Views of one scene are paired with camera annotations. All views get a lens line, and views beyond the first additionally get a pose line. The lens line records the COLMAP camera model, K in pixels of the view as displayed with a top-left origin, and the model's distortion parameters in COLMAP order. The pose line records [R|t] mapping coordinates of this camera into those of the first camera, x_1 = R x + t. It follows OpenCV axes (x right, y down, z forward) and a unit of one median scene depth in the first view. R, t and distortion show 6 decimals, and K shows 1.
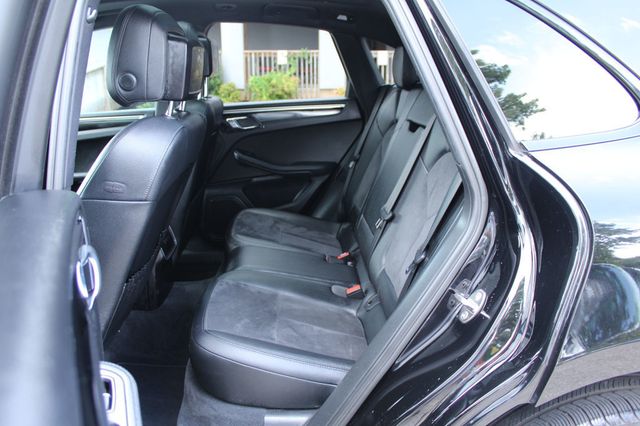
lens RADIAL K [[529.4, 0, 320.0], [0, 529.4, 213.0], [0, 0, 1]] dist [-0.171640, 0.137352]
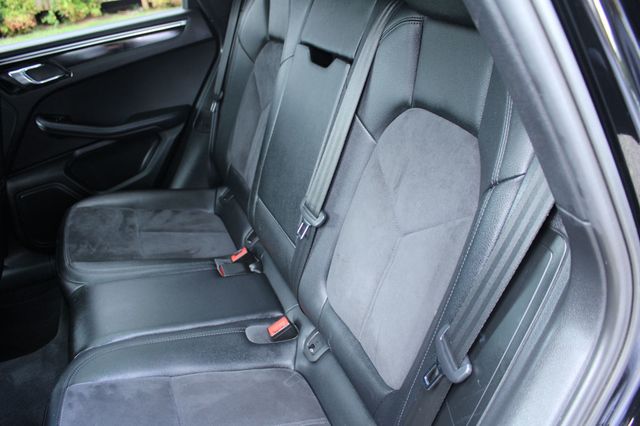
lens RADIAL K [[529.4, 0, 320.0], [0, 529.4, 213.0], [0, 0, 1]] dist [-0.171640, 0.137352]
pose [[0.939809, -0.232832, 0.250096, -0.014525], [0.173902, 0.955949, 0.236471, -0.102324], [-0.294137, -0.178746, 0.938900, 0.298330]]
